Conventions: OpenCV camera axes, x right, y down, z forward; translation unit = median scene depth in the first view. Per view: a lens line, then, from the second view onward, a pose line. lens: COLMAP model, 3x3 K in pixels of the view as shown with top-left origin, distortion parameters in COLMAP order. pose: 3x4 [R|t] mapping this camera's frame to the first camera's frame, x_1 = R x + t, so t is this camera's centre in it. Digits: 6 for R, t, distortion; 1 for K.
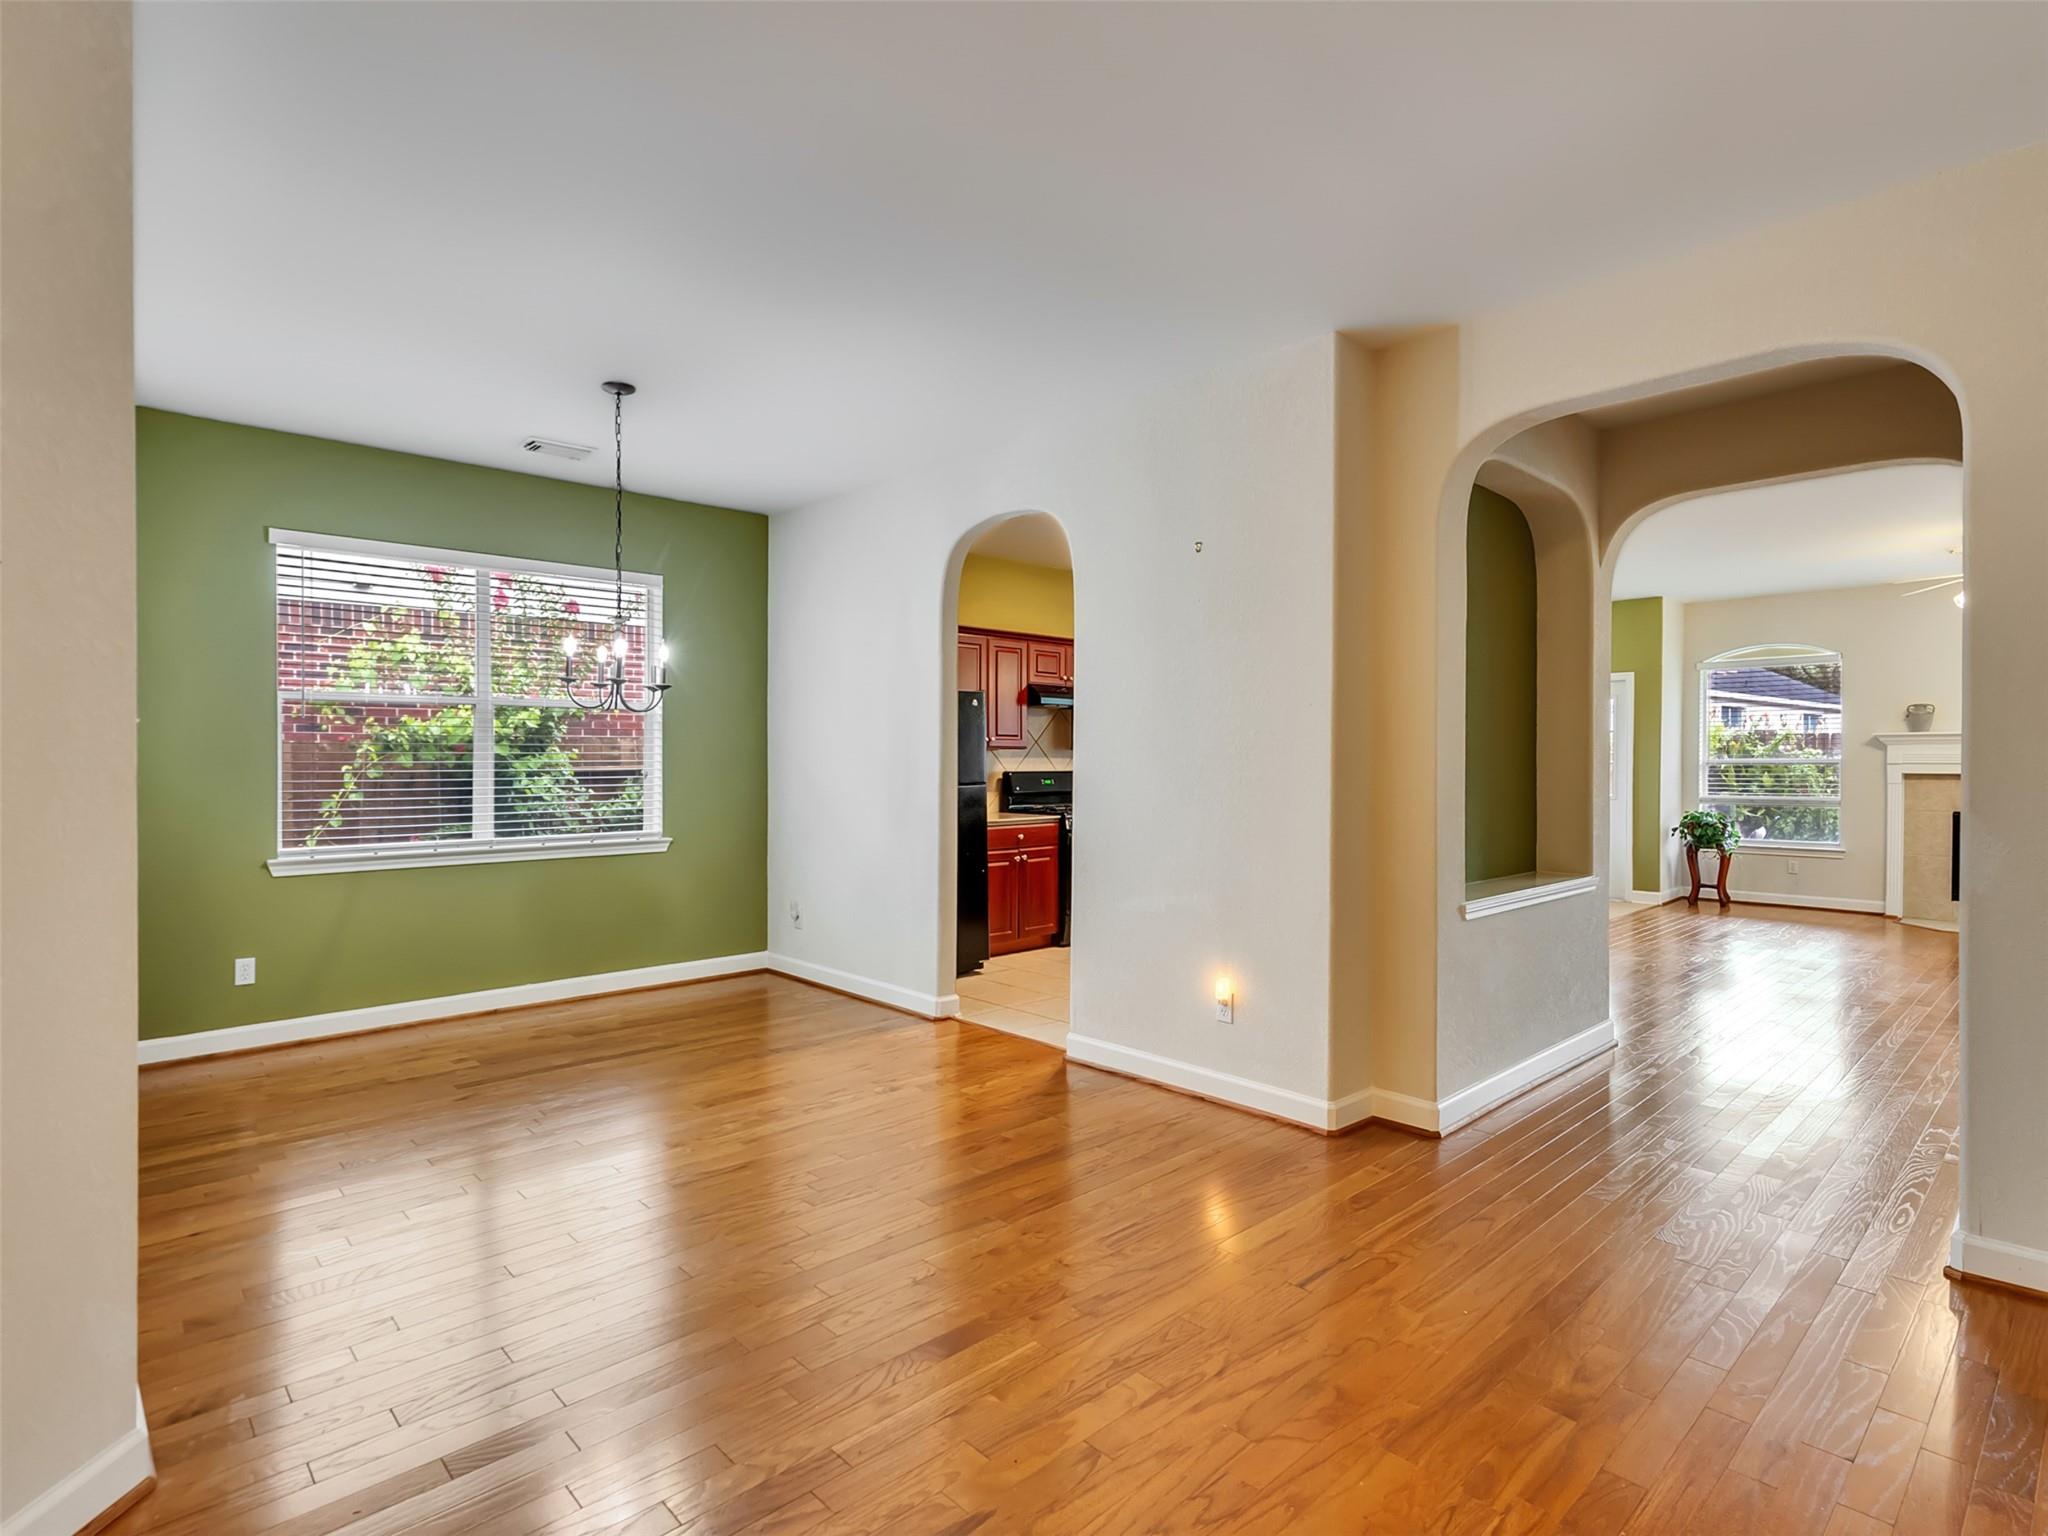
lens RADIAL K [[1049.5, 0, 1004.9], [0, 1049.5, 768.3], [0, 0, 1]] dist [-0.011417, 0.009836]
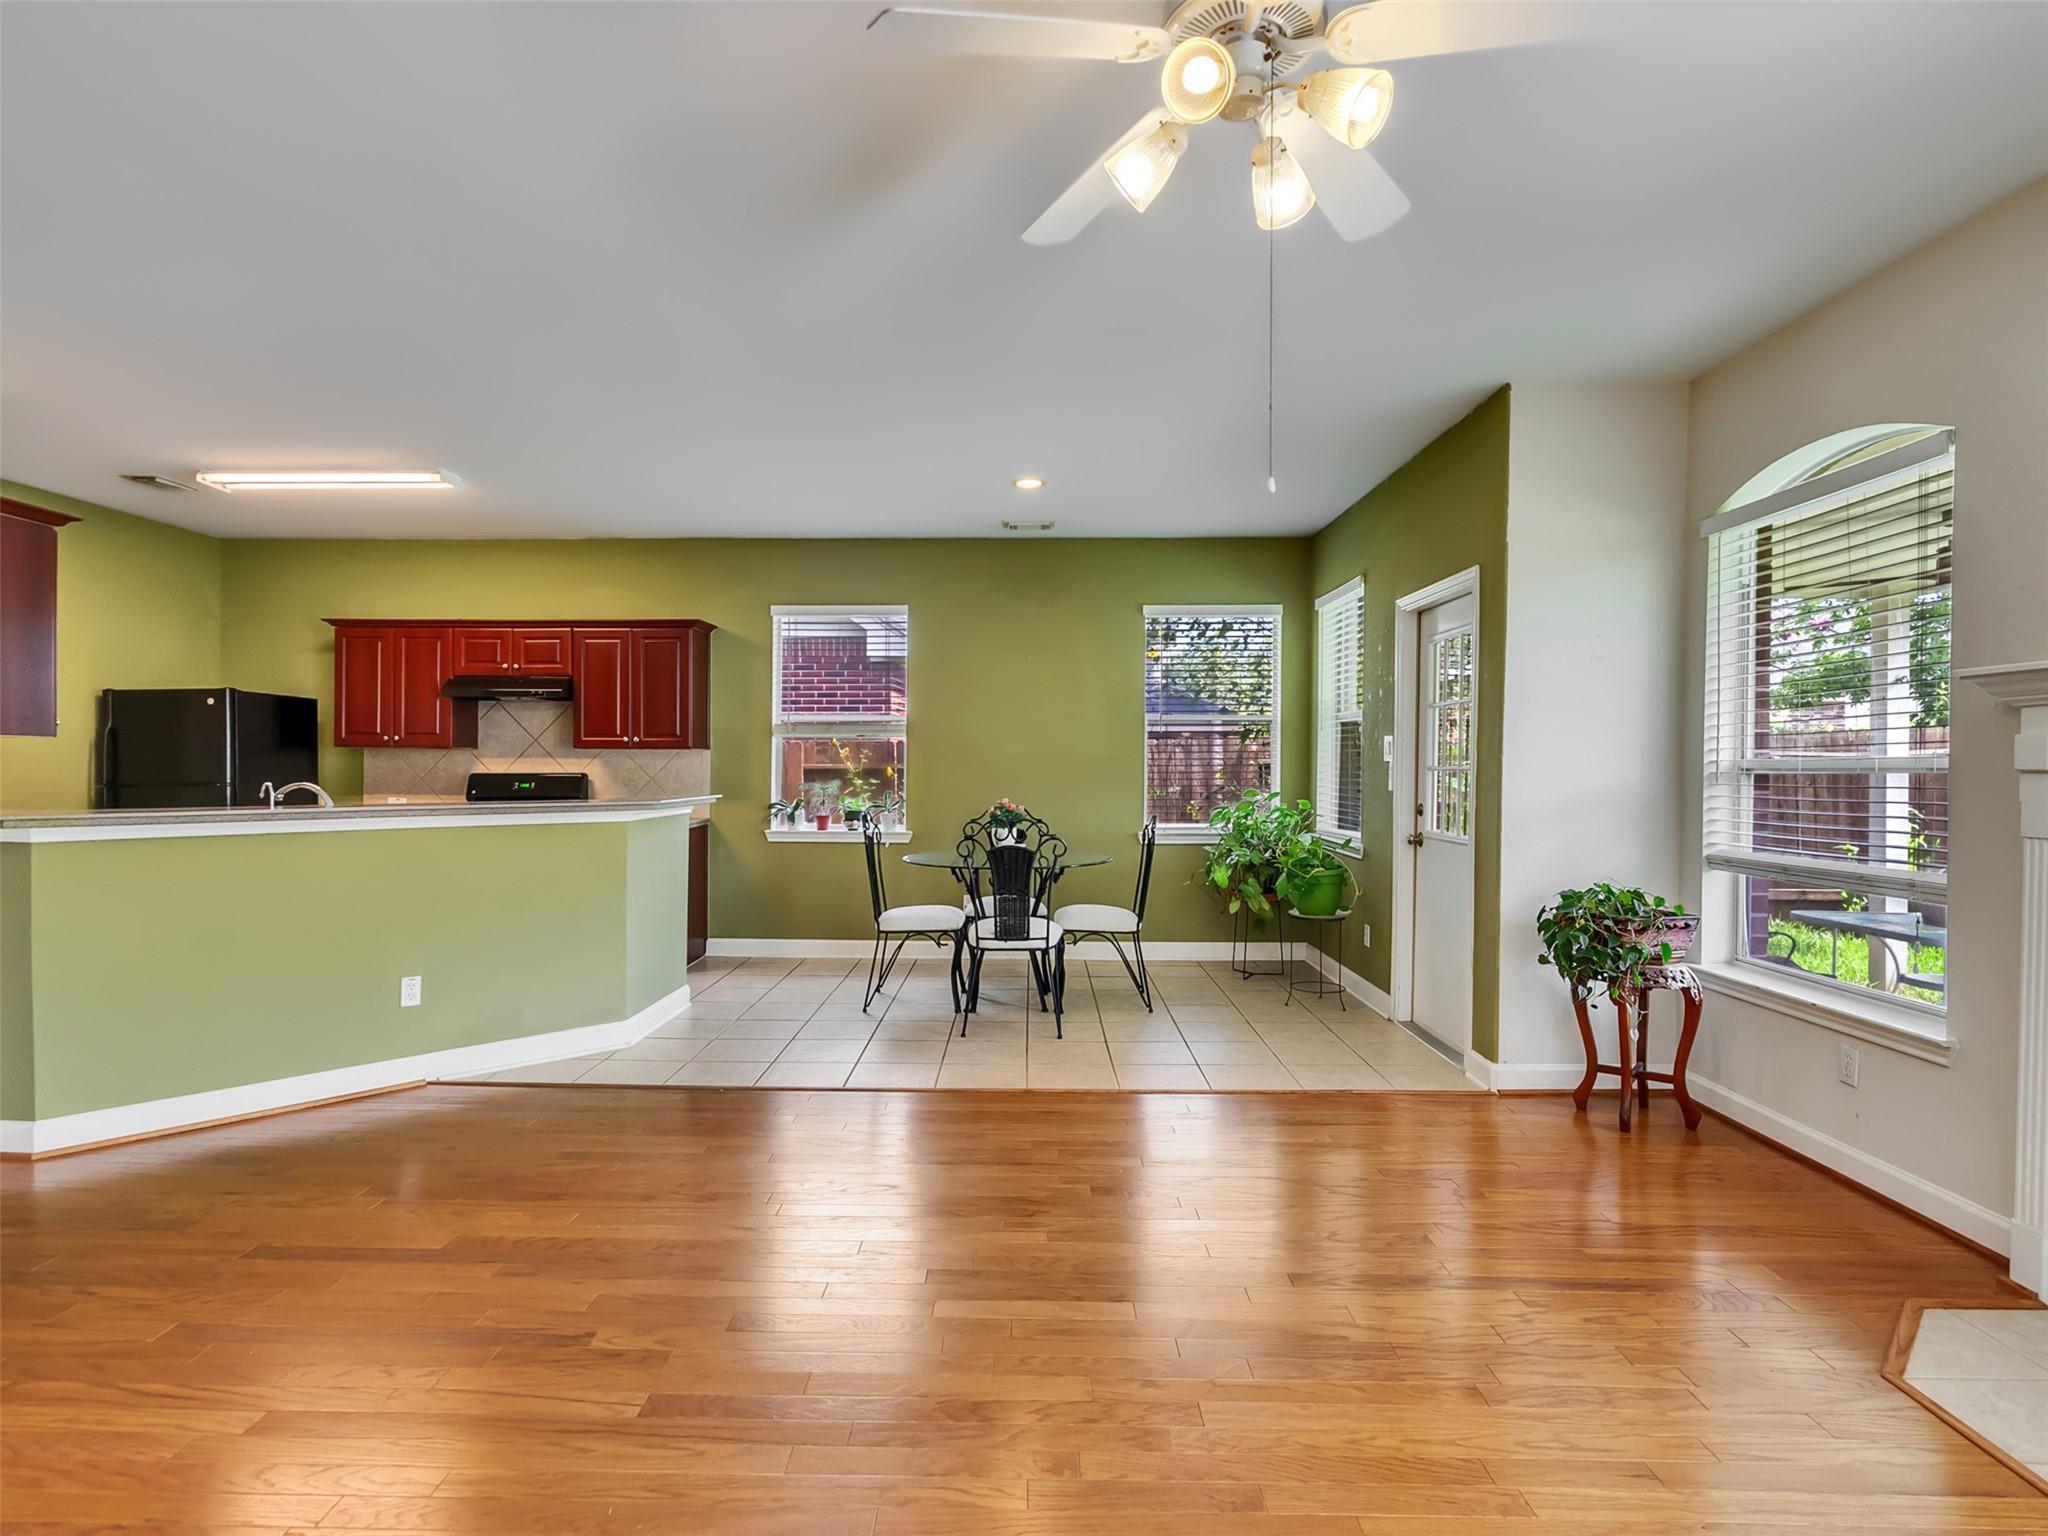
lens RADIAL K [[1049.5, 0, 1004.9], [0, 1049.5, 768.3], [0, 0, 1]] dist [-0.011417, 0.009836]
pose [[0.717199, 0.003867, -0.696858, 0.956746], [-0.008135, 0.999963, -0.002823, -0.002224], [0.696821, 0.007693, 0.717204, 0.665599]]
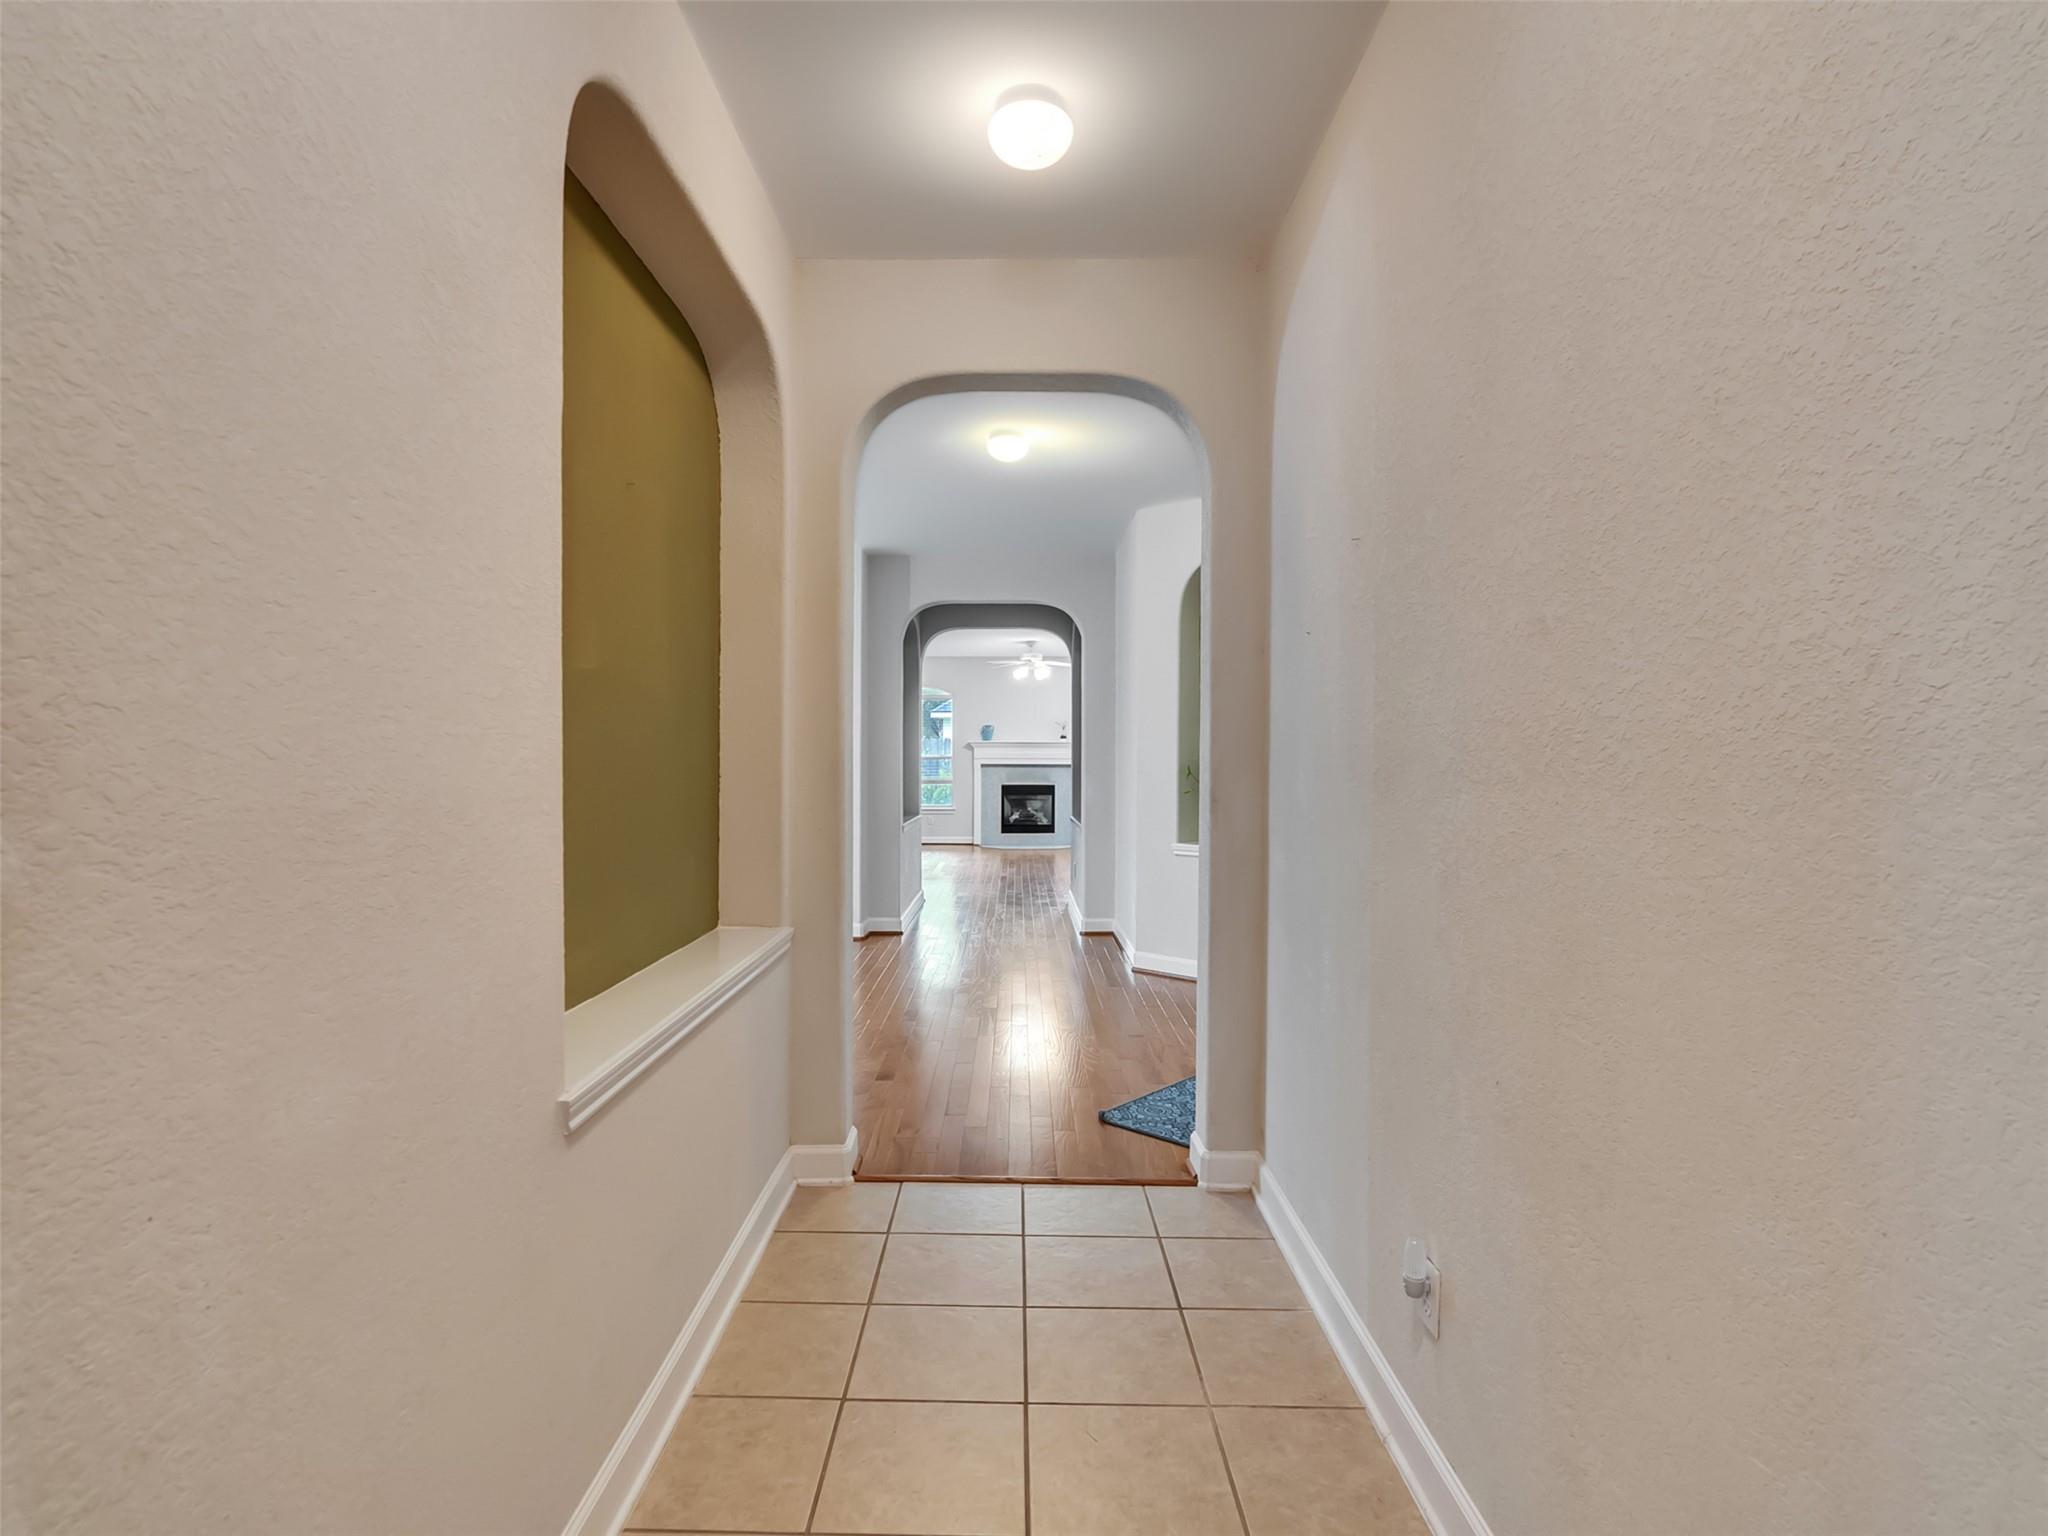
lens RADIAL K [[1049.5, 0, 1004.9], [0, 1049.5, 768.3], [0, 0, 1]] dist [-0.011417, 0.009836]
pose [[0.687168, -0.007093, 0.726464, -0.464496], [0.004300, 0.999975, 0.005696, 0.002741], [-0.726486, -0.000791, 0.687181, -0.291028]]
